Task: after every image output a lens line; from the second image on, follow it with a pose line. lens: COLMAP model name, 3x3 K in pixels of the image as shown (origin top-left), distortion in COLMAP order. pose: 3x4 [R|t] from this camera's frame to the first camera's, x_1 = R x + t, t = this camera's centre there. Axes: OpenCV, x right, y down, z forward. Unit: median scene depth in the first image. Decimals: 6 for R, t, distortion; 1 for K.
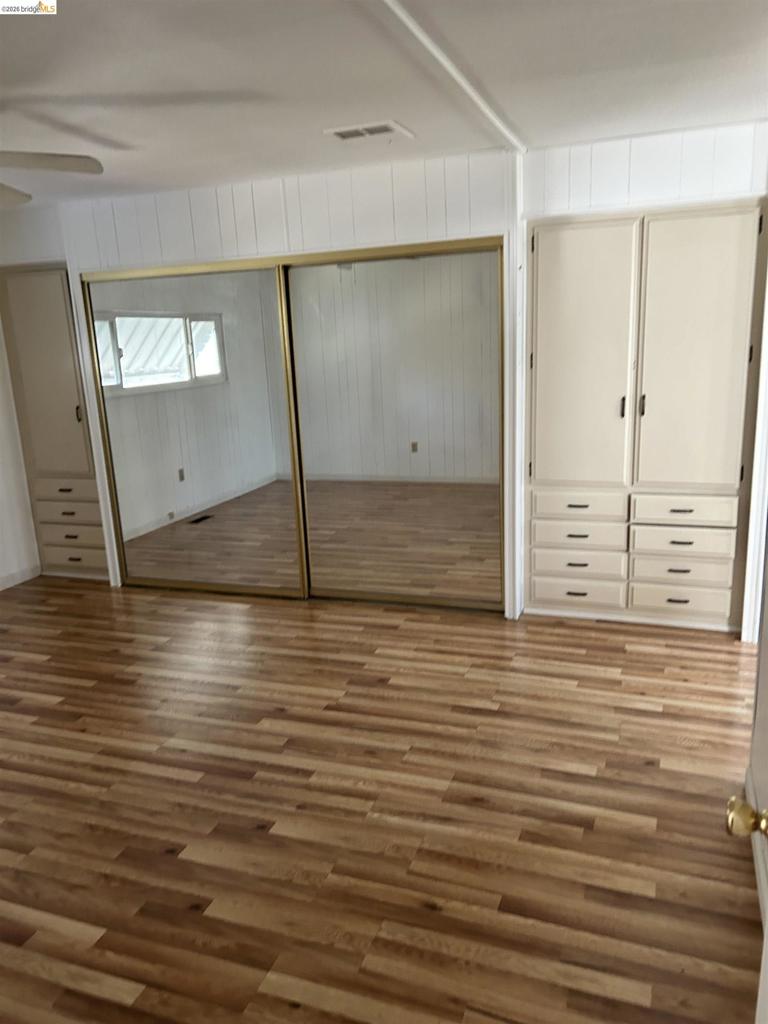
lens RADIAL K [[769.1, 0, 384.6], [0, 769.1, 512.9], [0, 0, 1]] dist [0.029227, -0.006307]
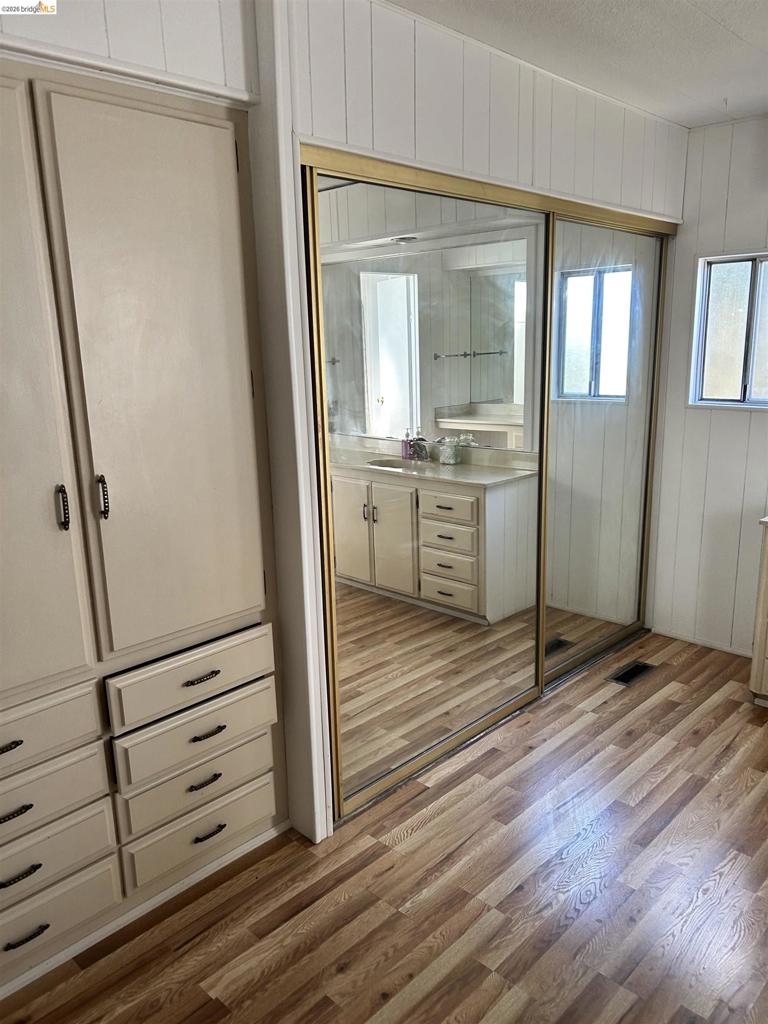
lens RADIAL K [[769.1, 0, 385.2], [0, 769.1, 518.4], [0, 0, 1]] dist [0.029227, -0.006307]
pose [[0.393620, -0.178263, 0.901824, -0.026987], [0.218700, 0.971011, 0.096482, -0.130618], [-0.892879, 0.159251, 0.421195, 0.628291]]
